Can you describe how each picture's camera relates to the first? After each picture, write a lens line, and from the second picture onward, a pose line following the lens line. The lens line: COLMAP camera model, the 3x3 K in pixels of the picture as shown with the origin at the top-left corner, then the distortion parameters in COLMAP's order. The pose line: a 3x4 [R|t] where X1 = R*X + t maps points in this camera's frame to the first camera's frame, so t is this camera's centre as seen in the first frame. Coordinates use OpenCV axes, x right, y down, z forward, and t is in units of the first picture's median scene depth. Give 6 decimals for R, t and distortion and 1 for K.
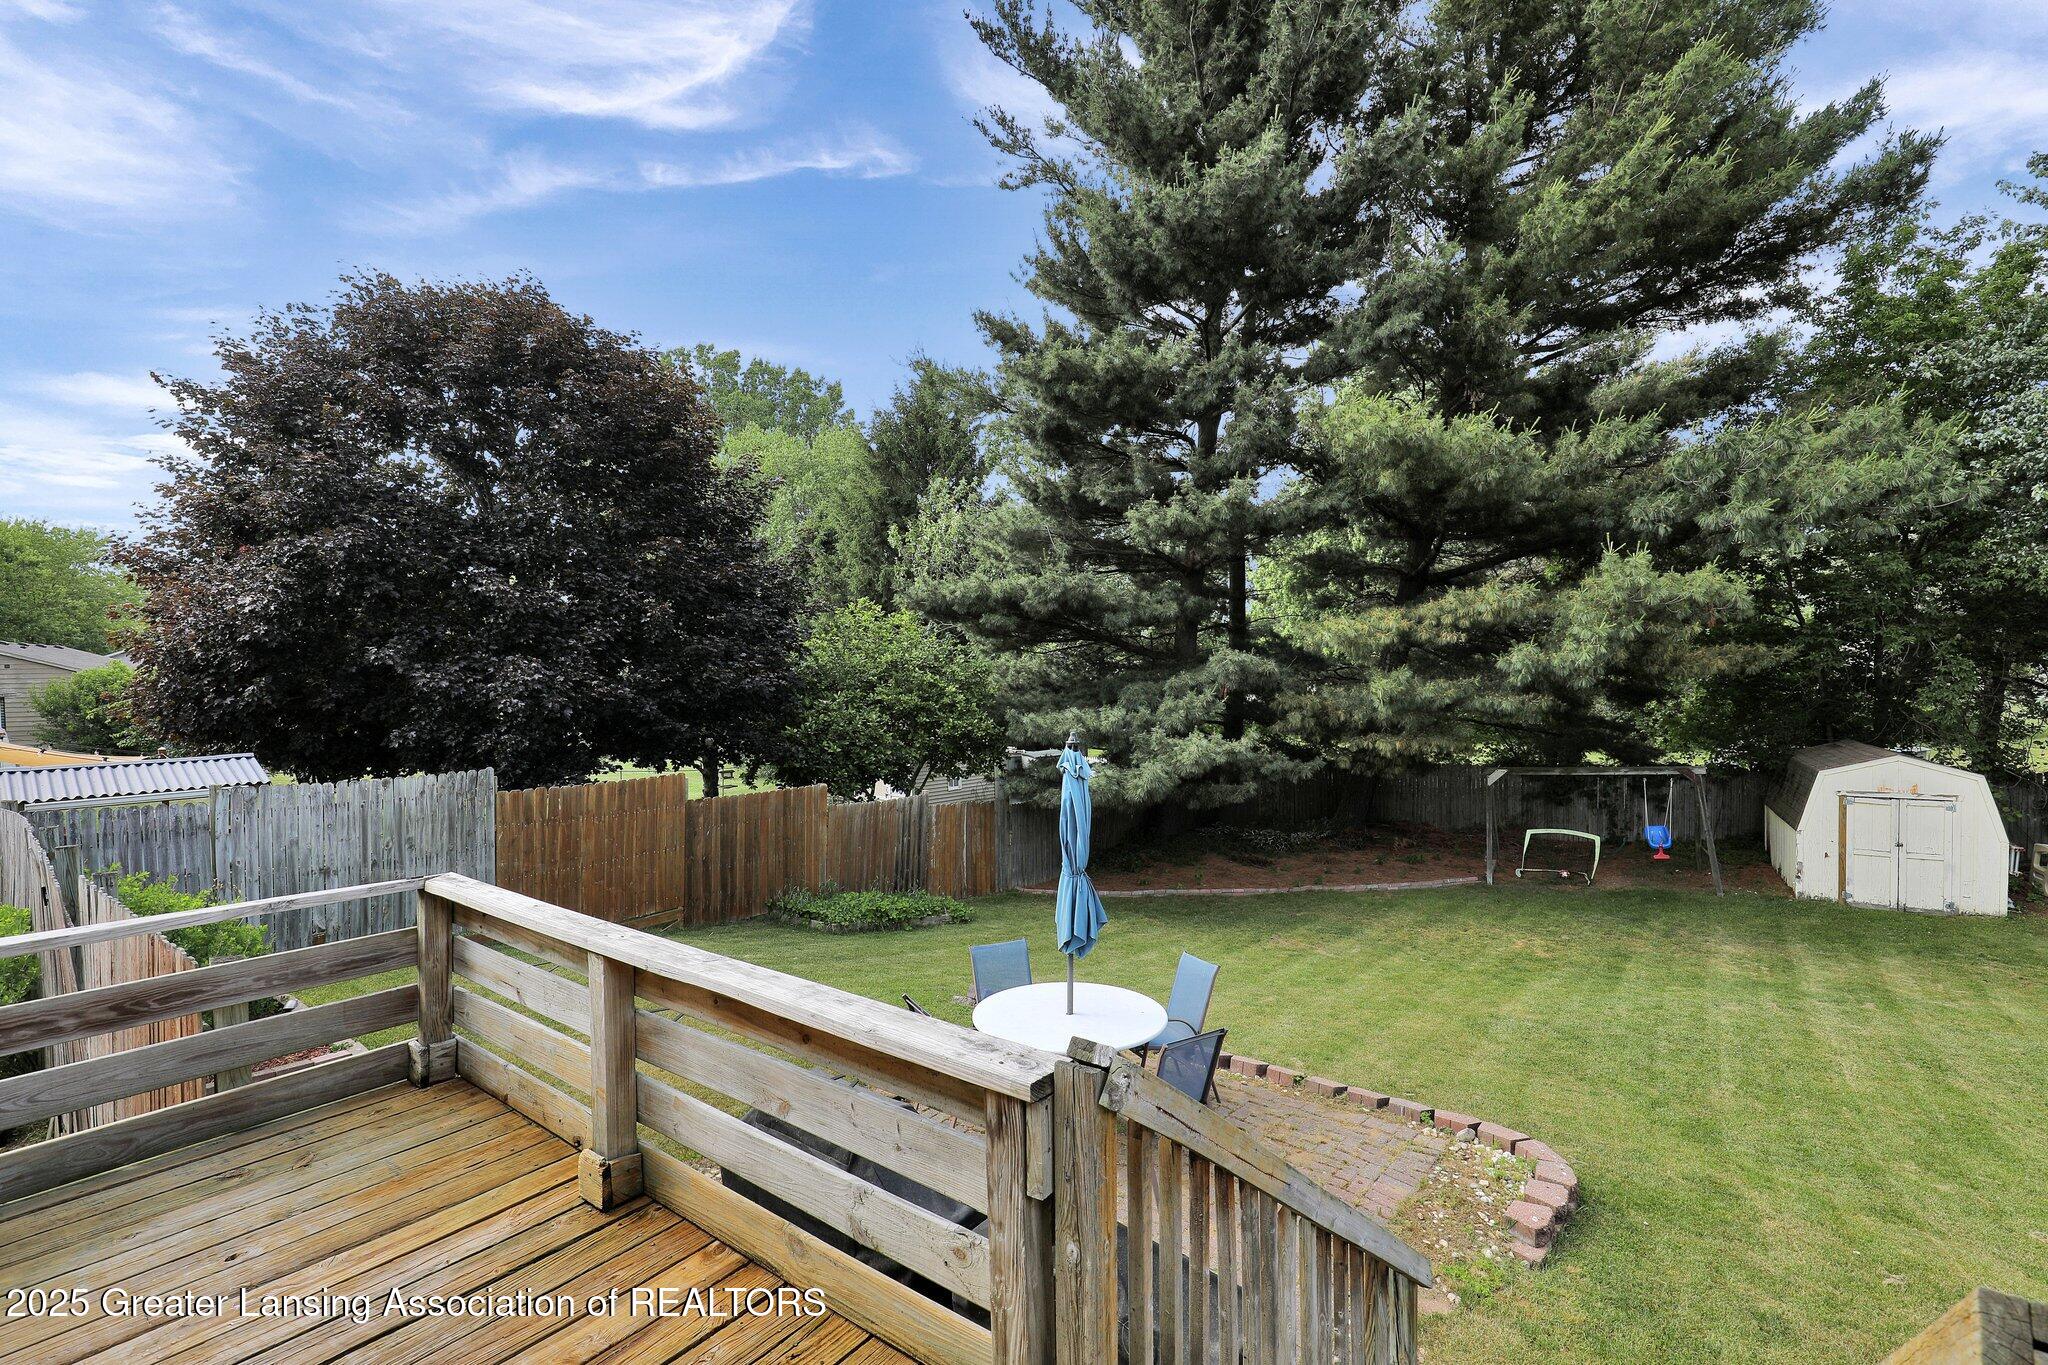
lens RADIAL K [[926.0, 0, 1024.0], [0, 926.0, 682.5], [0, 0, 1]] dist [-0.000858, -0.000063]
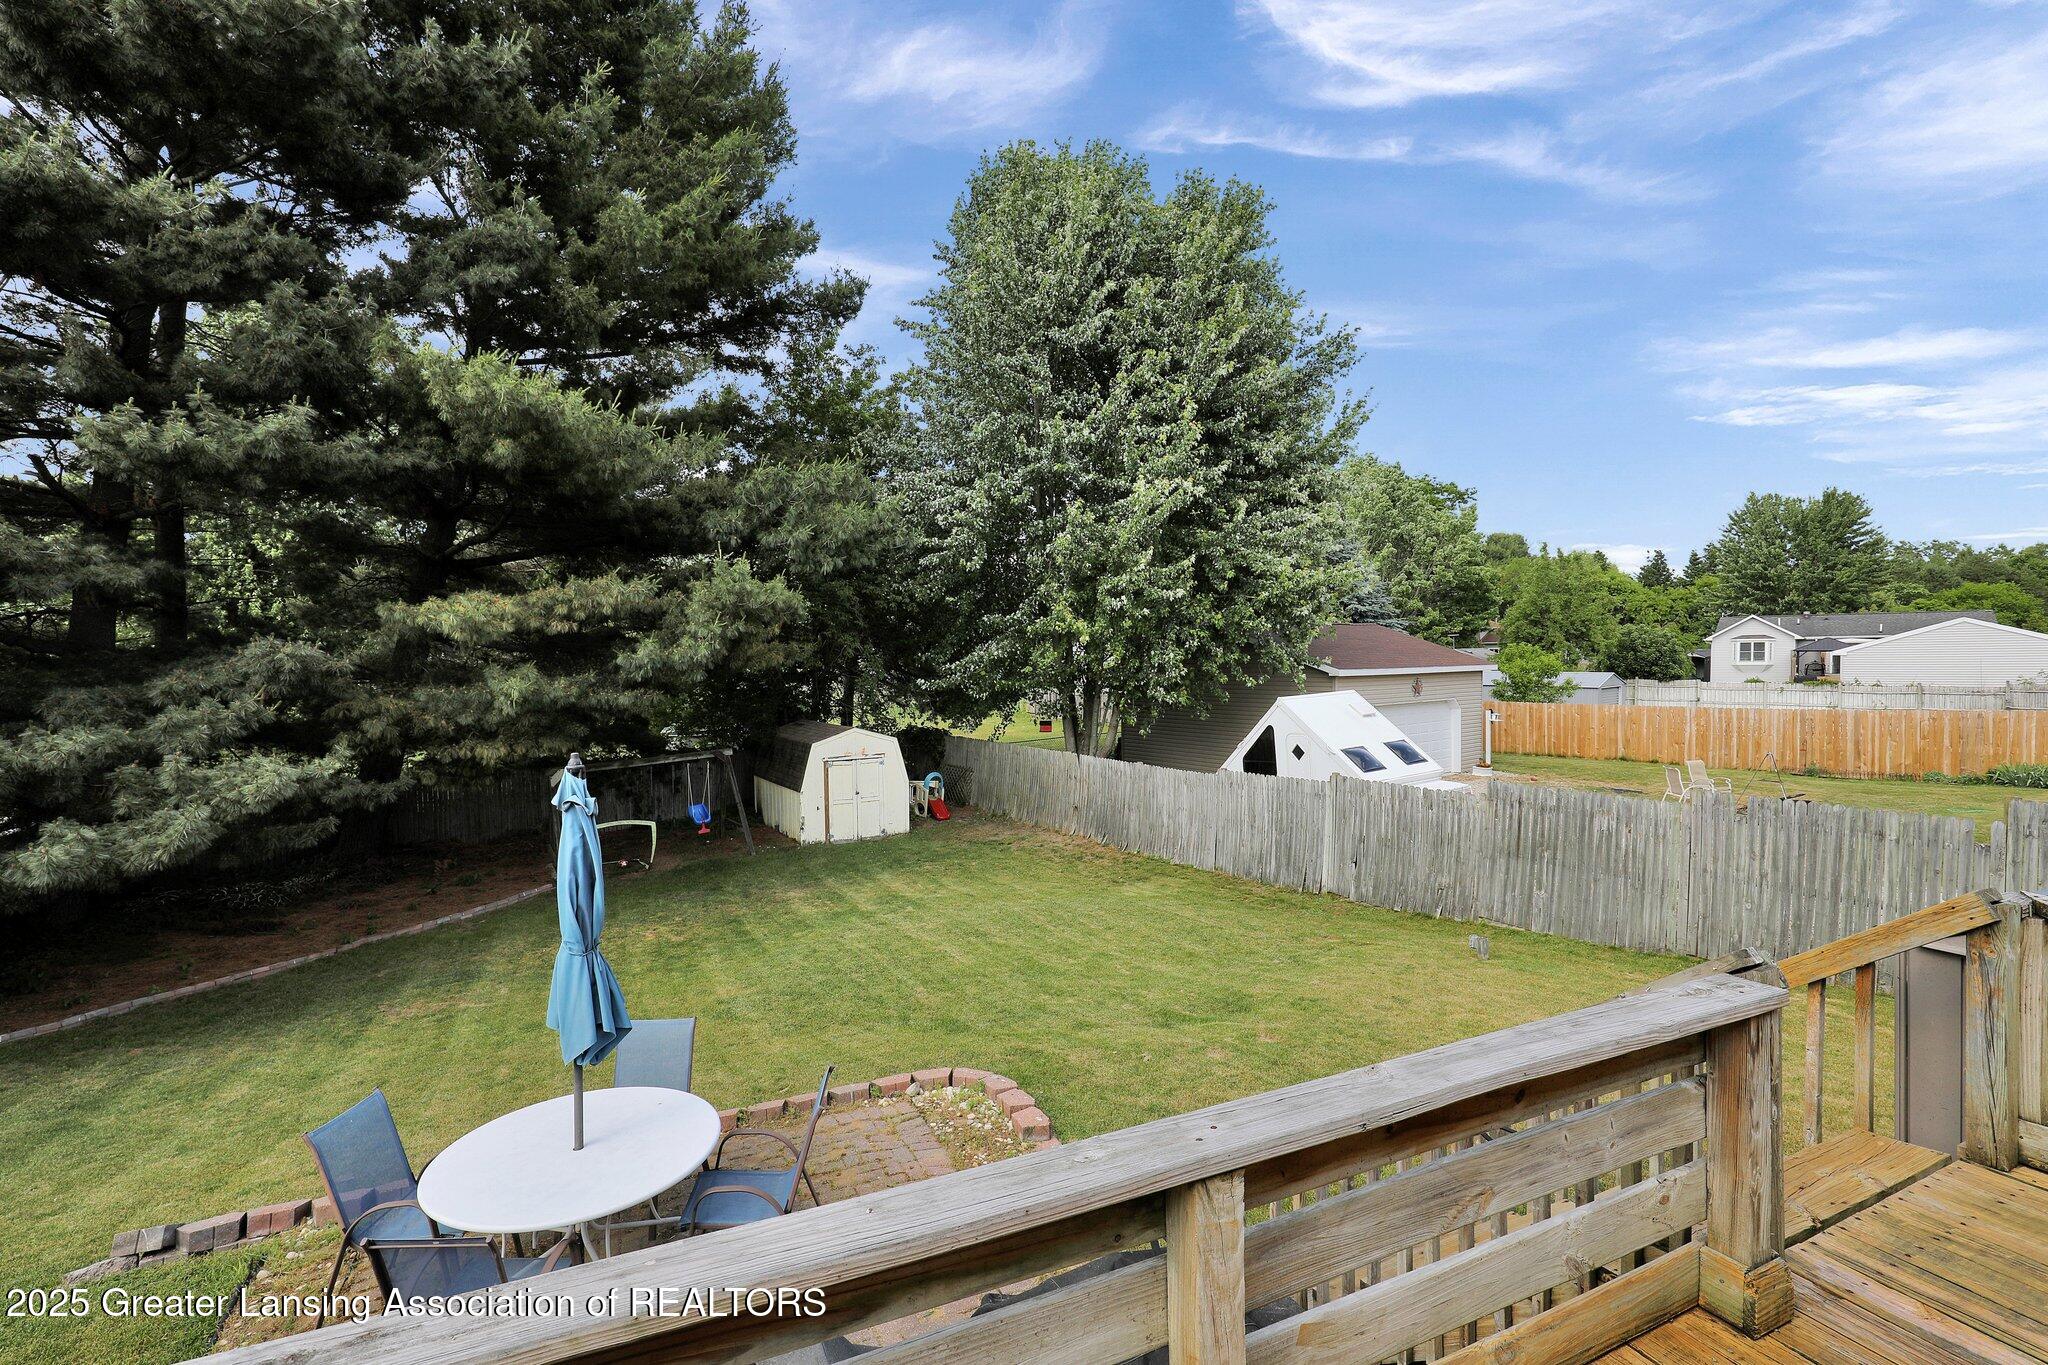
lens RADIAL K [[949.2, 0, 1001.6], [0, 949.2, 680.6], [0, 0, 1]] dist [-0.001076, 0.000081]
pose [[0.458658, -0.017450, 0.888441, -0.198320], [0.017958, 0.999785, 0.010366, -0.000626], [-0.888431, 0.011200, 0.458873, 0.169605]]
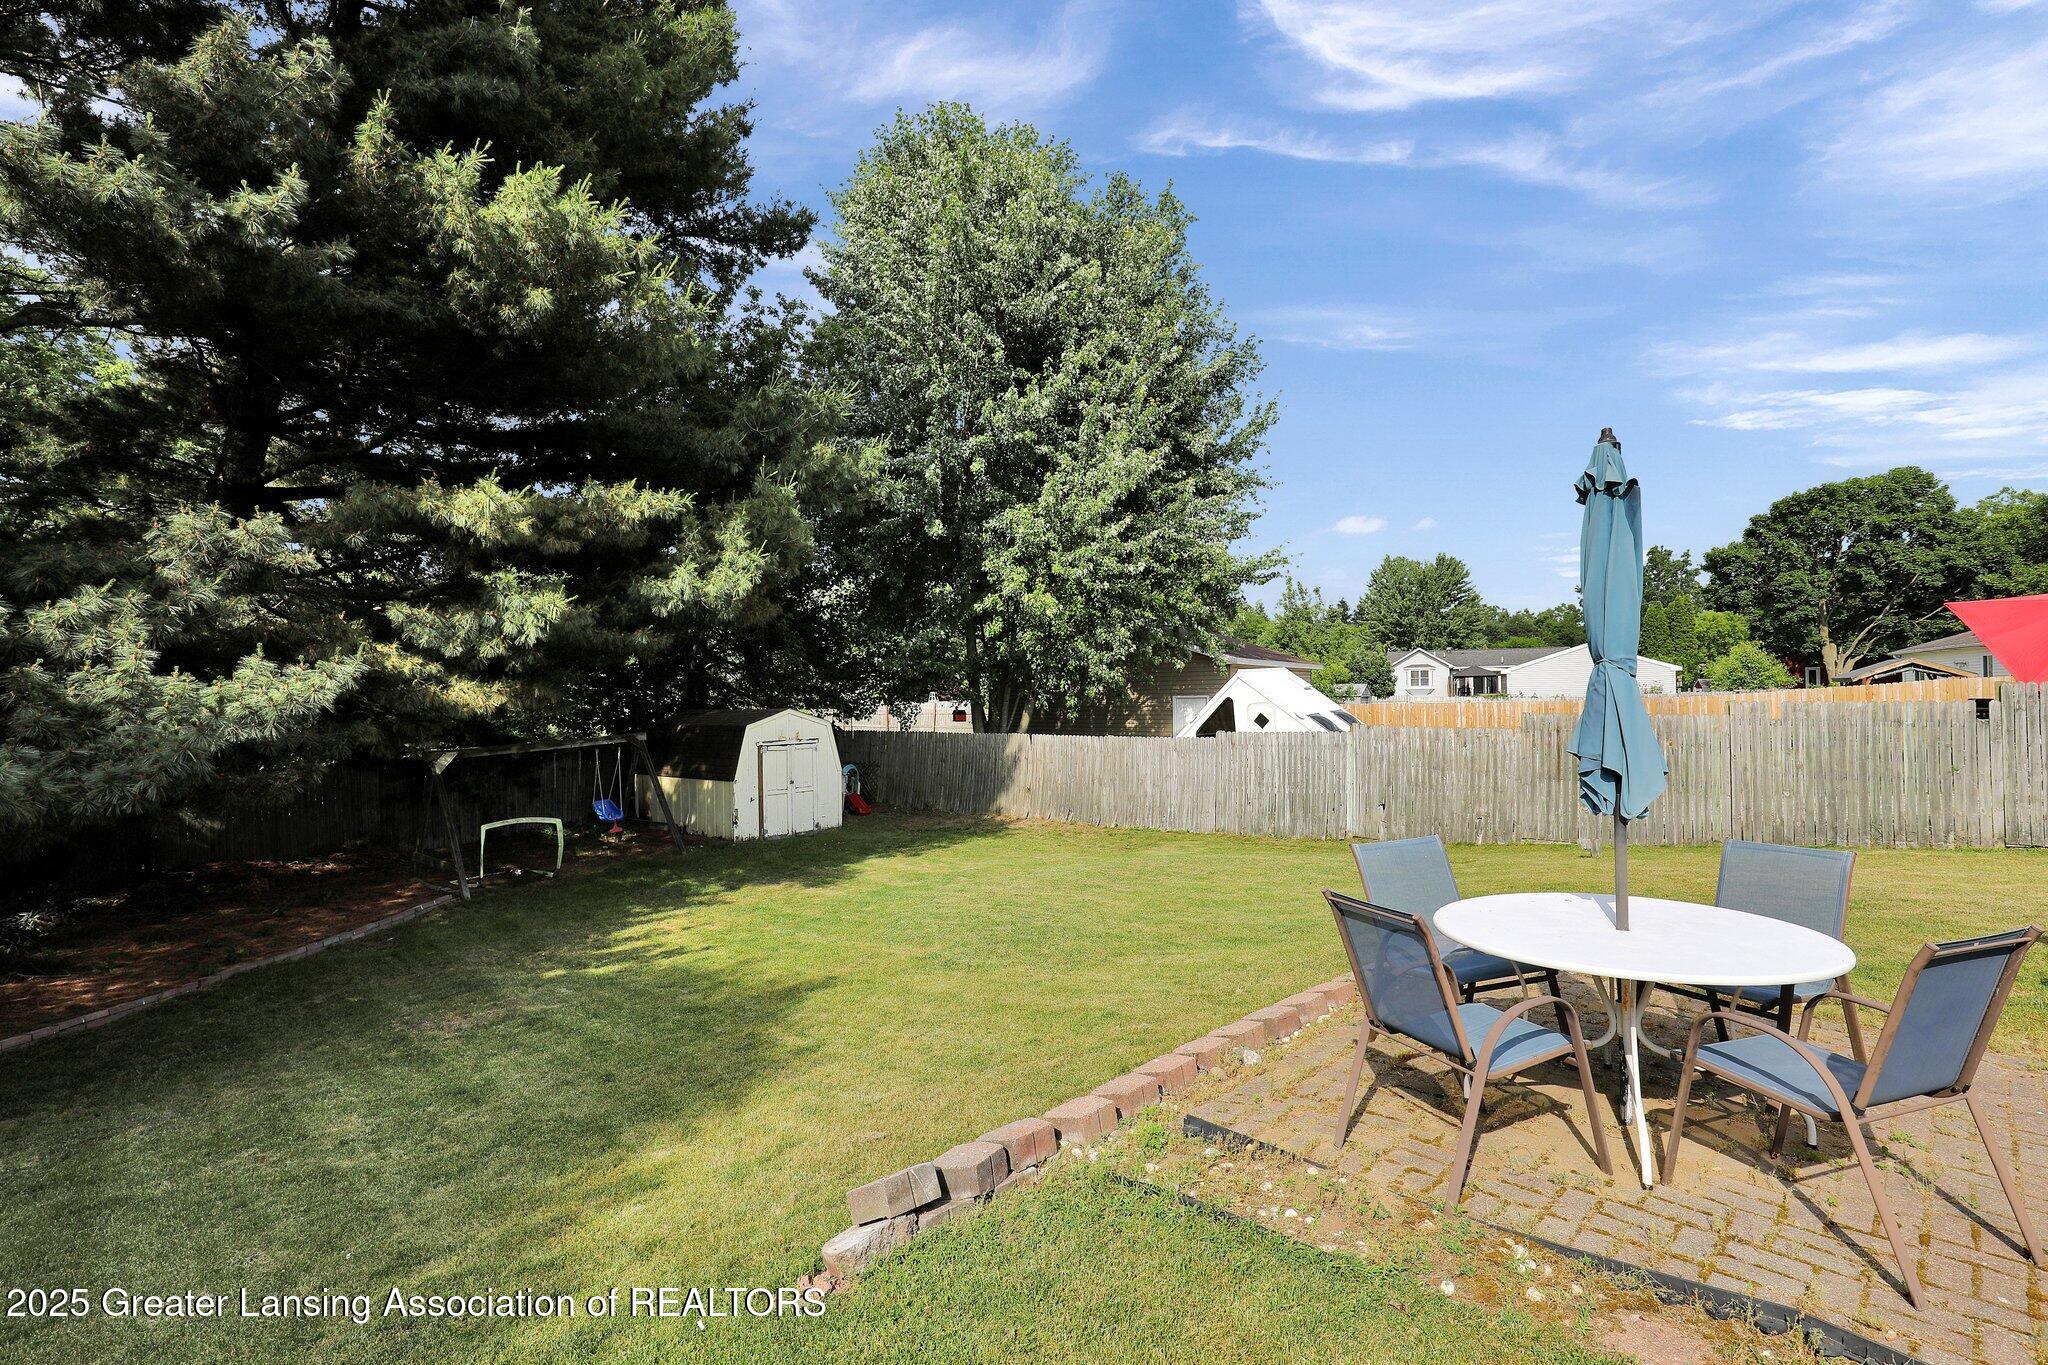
lens RADIAL K [[949.4, 0, 1024.1], [0, 949.4, 691.3], [0, 0, 1]] dist [-0.001067, 0.000451]
pose [[0.148082, 0.012727, 0.988893, -0.245458], [0.024221, 0.999571, -0.016492, 0.085258], [-0.988678, 0.026395, 0.147710, 0.517800]]
